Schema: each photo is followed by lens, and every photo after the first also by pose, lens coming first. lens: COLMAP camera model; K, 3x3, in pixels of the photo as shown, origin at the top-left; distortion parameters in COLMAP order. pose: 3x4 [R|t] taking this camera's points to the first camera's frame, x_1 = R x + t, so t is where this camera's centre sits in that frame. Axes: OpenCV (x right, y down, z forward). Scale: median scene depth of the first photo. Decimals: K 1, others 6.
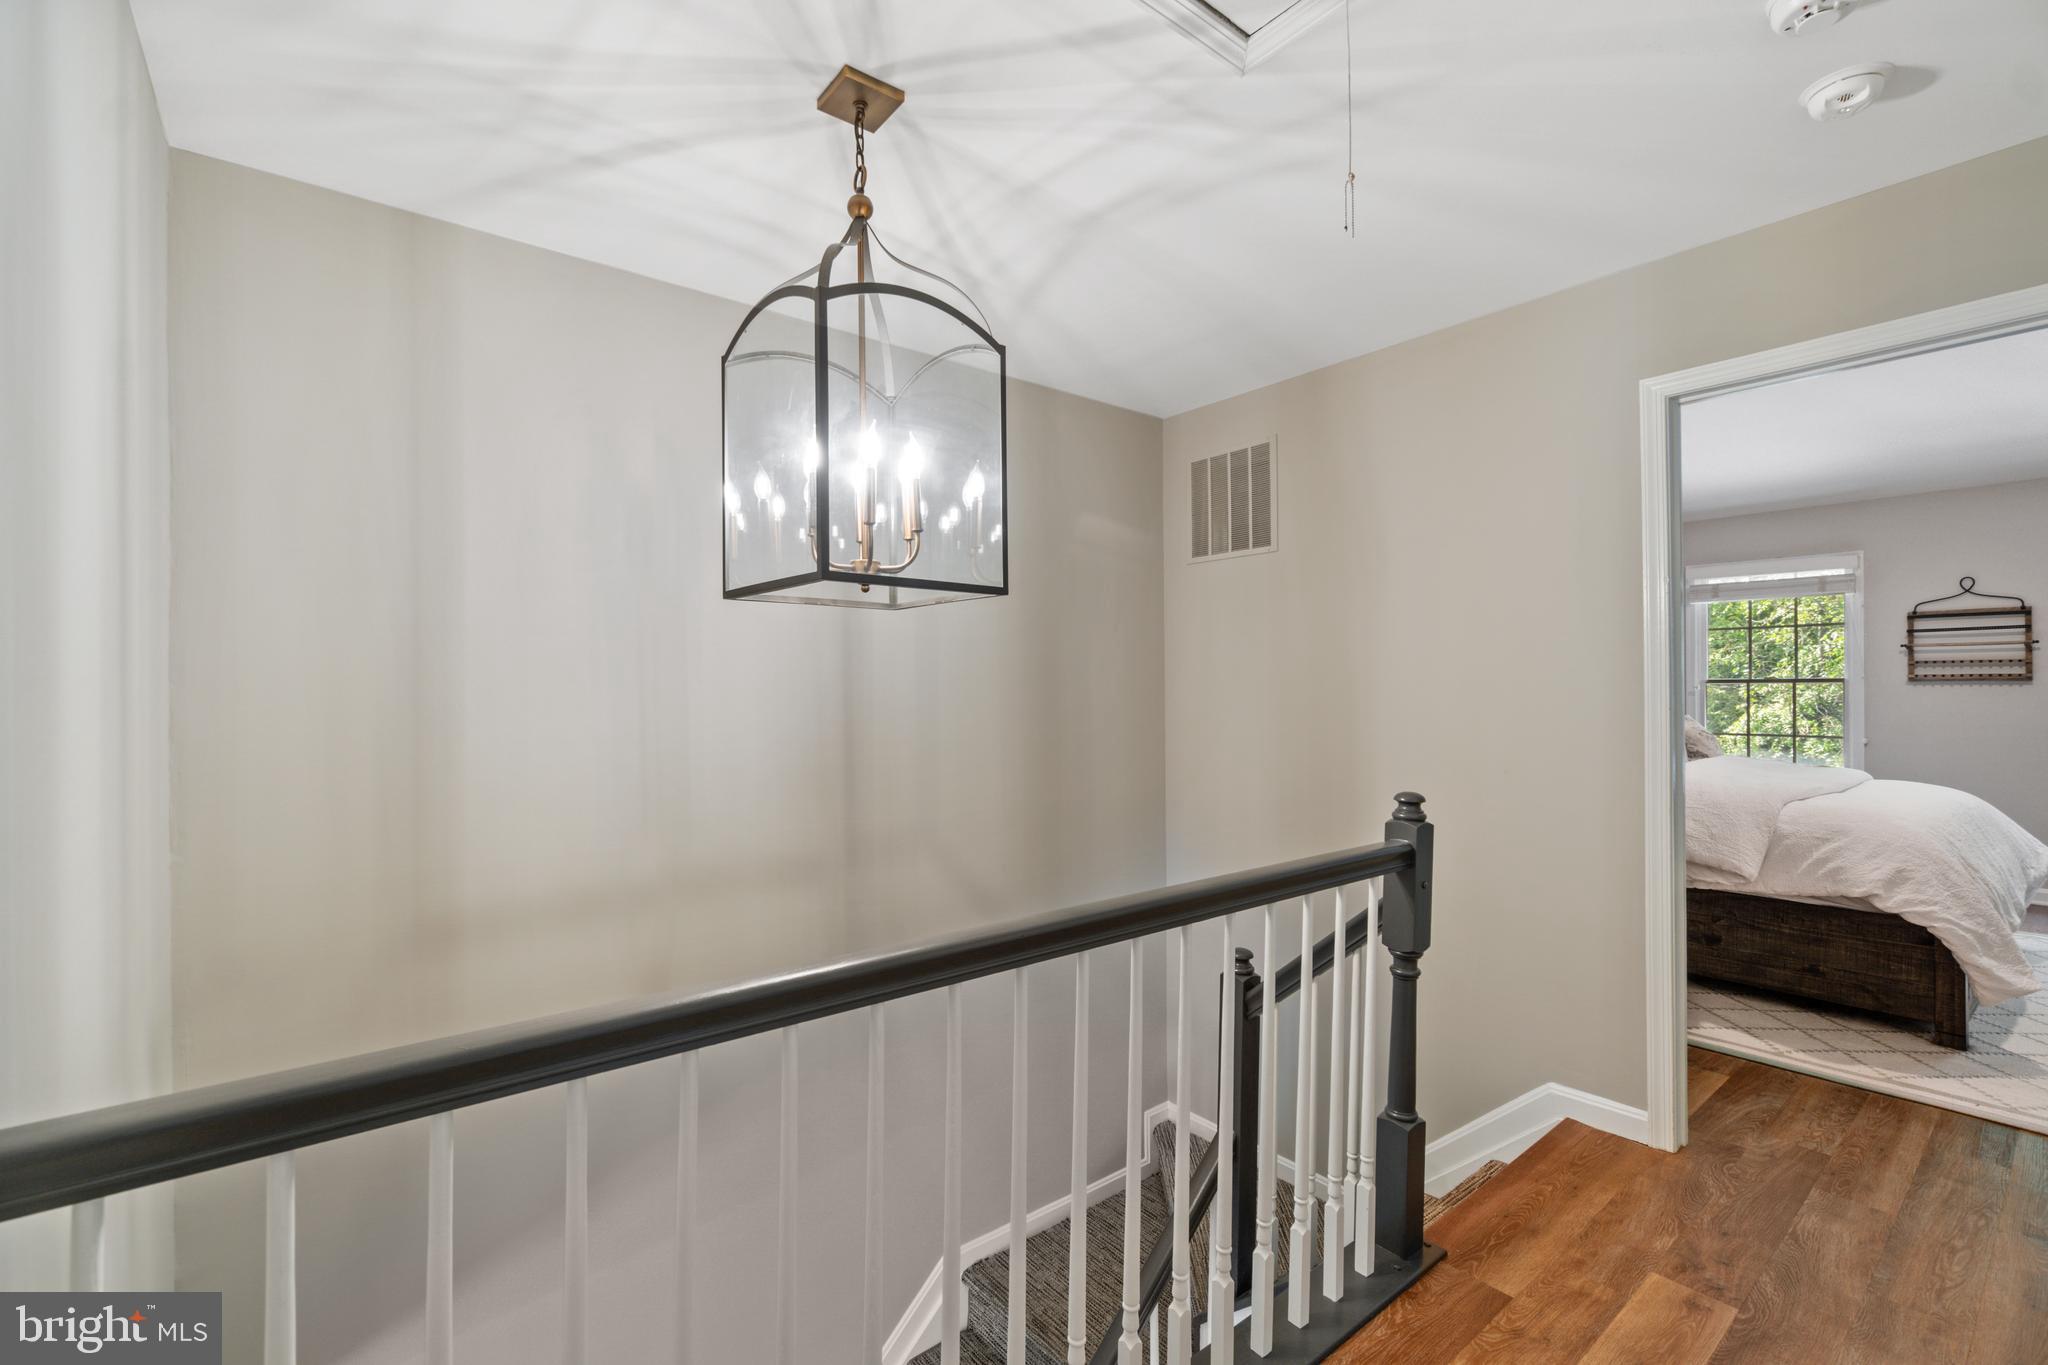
lens RADIAL K [[892.0, 0, 1014.1], [0, 892.0, 678.3], [0, 0, 1]] dist [-0.000734, 0.000035]
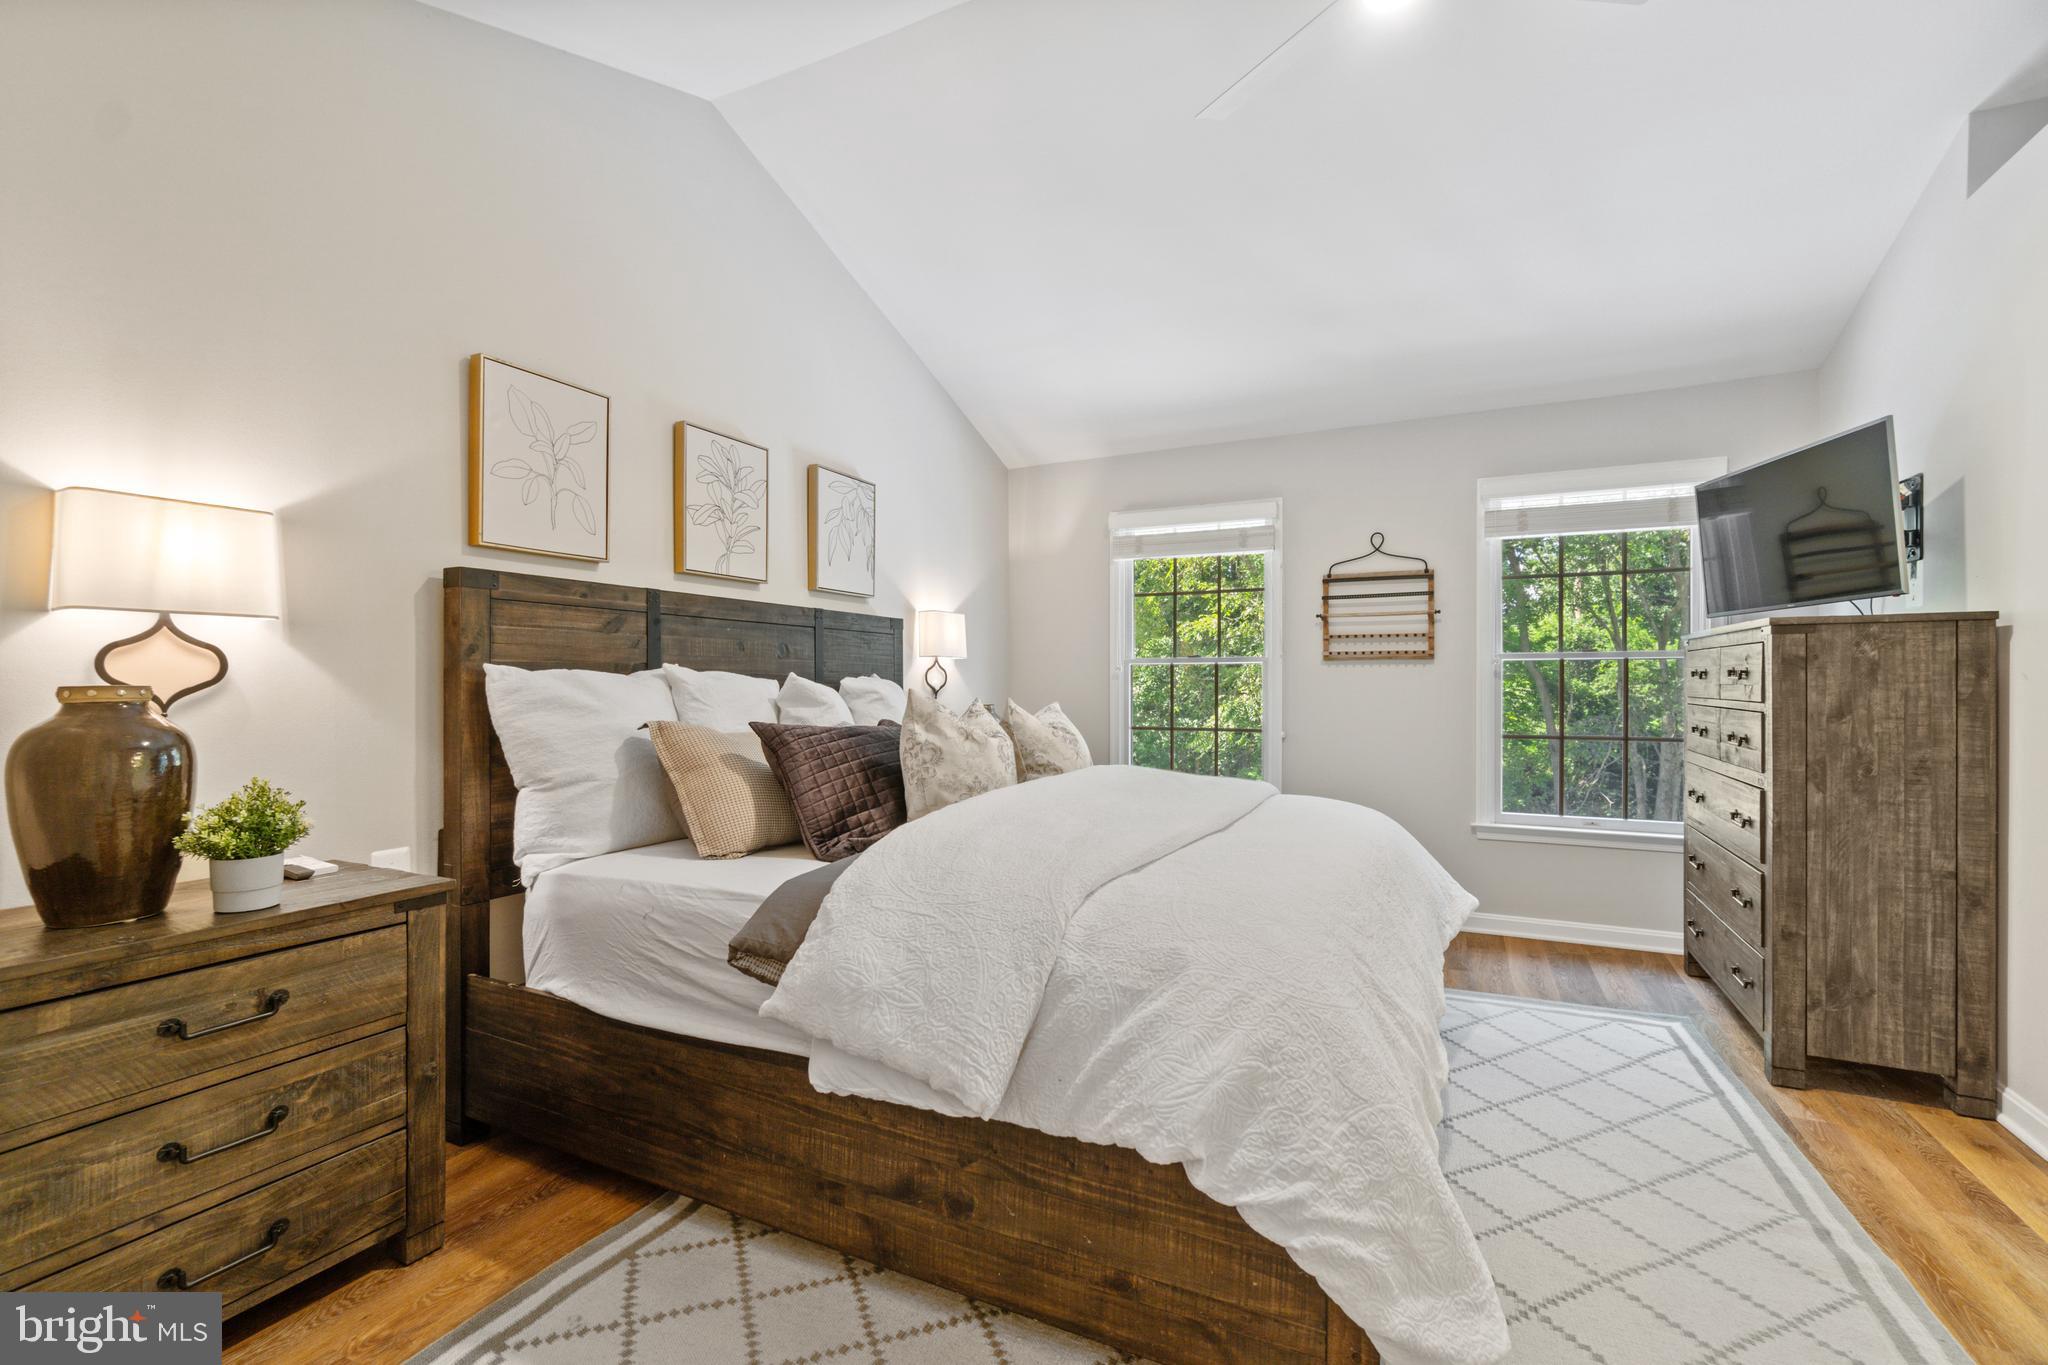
lens RADIAL K [[892.0, 0, 1014.1], [0, 892.0, 678.3], [0, 0, 1]] dist [-0.000734, 0.000035]
pose [[0.905873, 0.002391, 0.423542, 0.427652], [-0.005082, 0.999973, 0.005222, 0.018603], [-0.423519, -0.006883, 0.905861, 0.405302]]
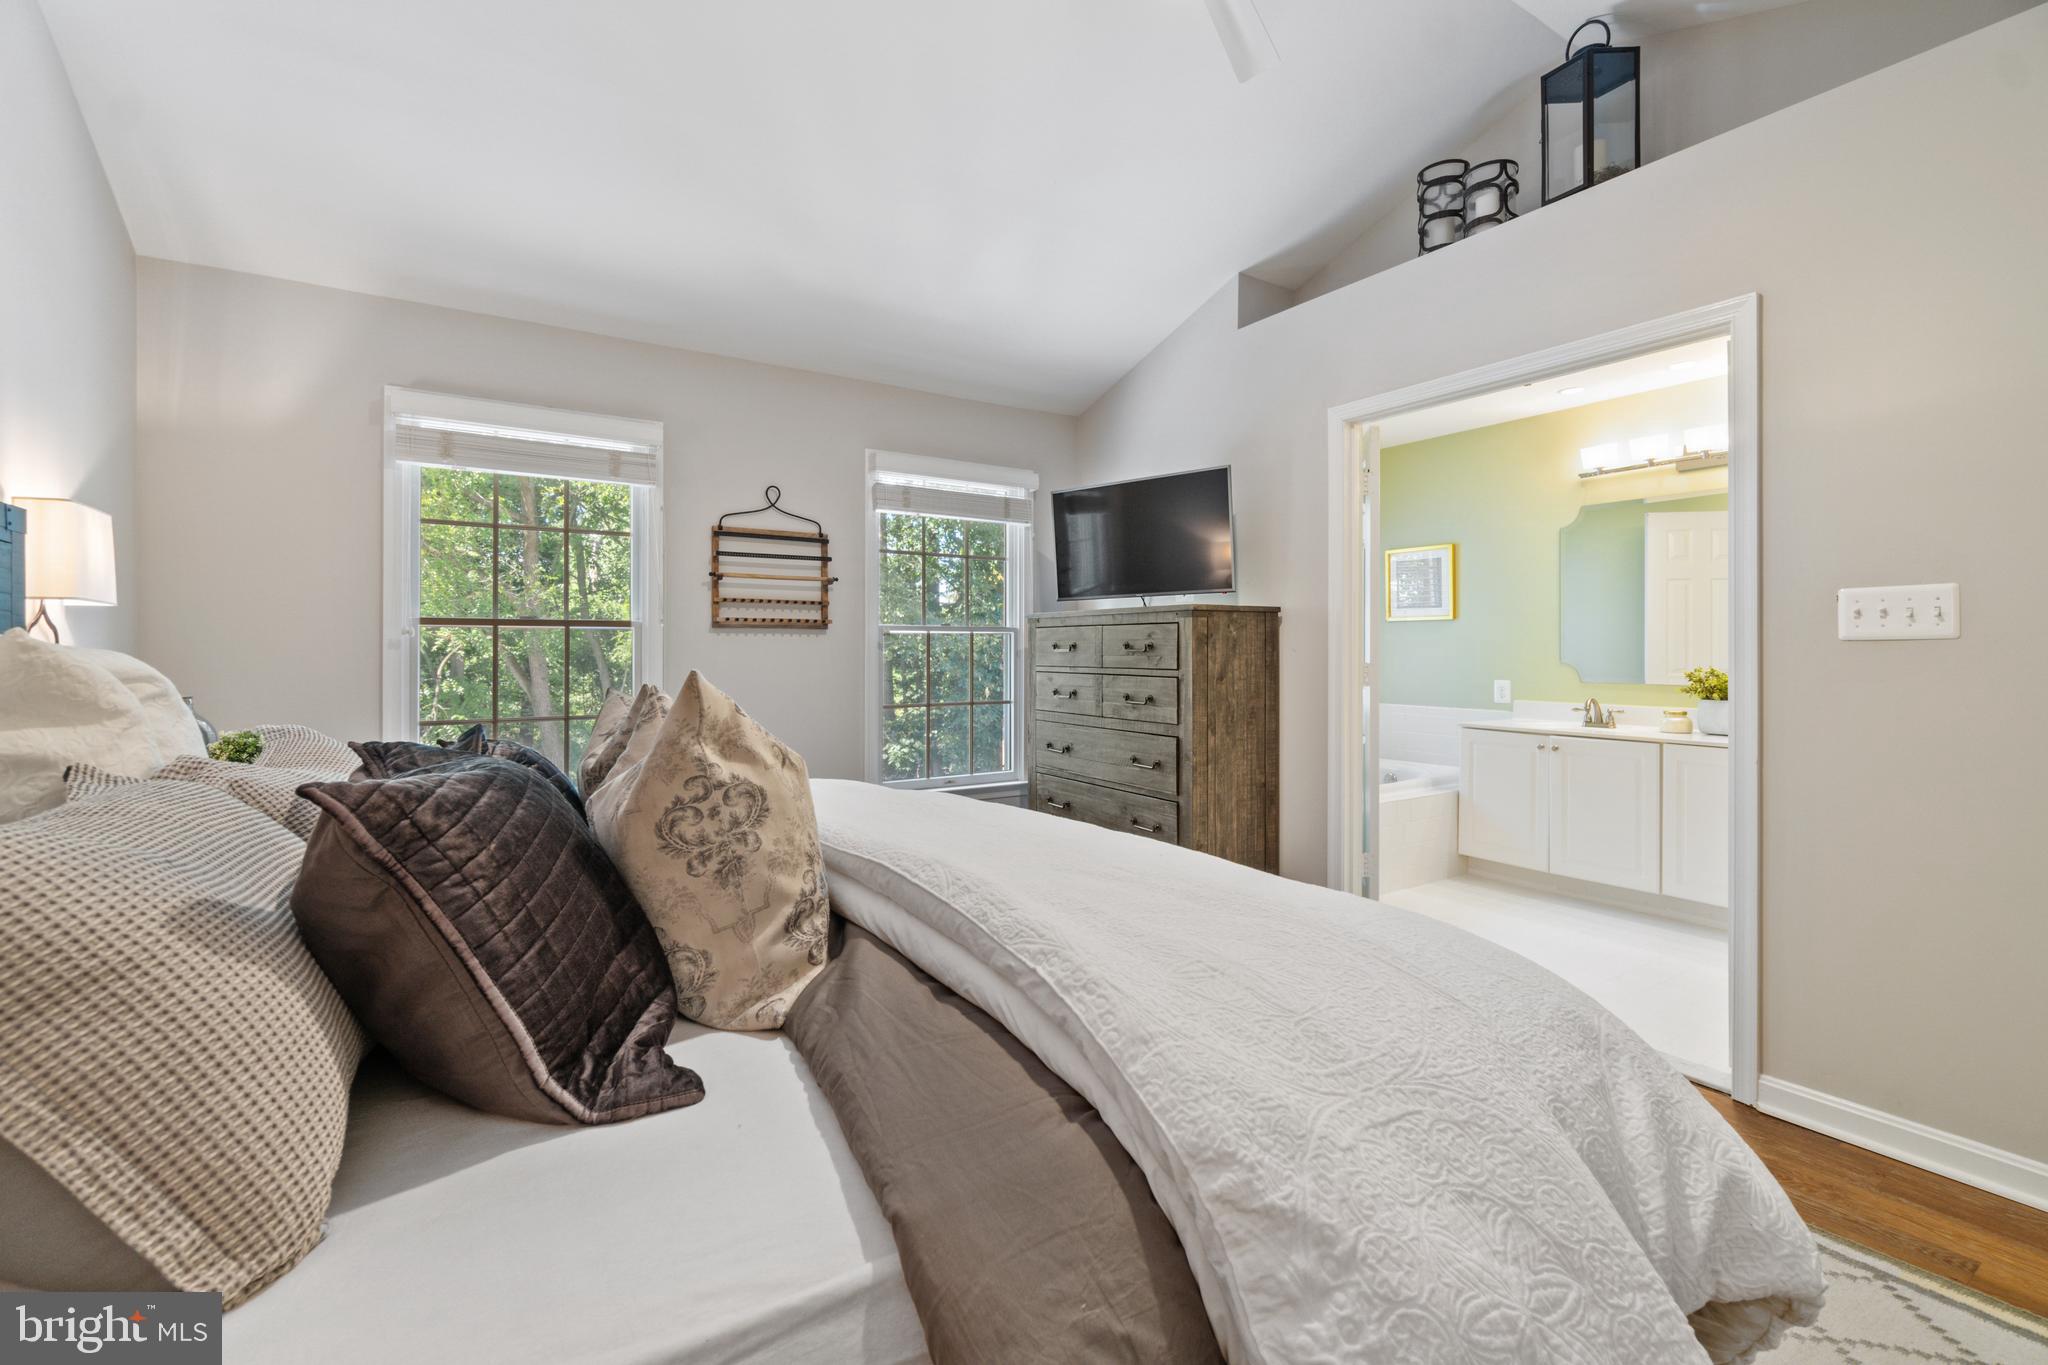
lens RADIAL K [[889.3, 0, 1018.1], [0, 889.3, 652.0], [0, 0, 1]] dist [-0.002767, -0.000065]
pose [[0.093255, 0.001520, 0.995641, 0.369014], [-0.011664, 0.999932, -0.000434, 0.021509], [-0.995574, -0.011573, 0.093266, 0.747847]]
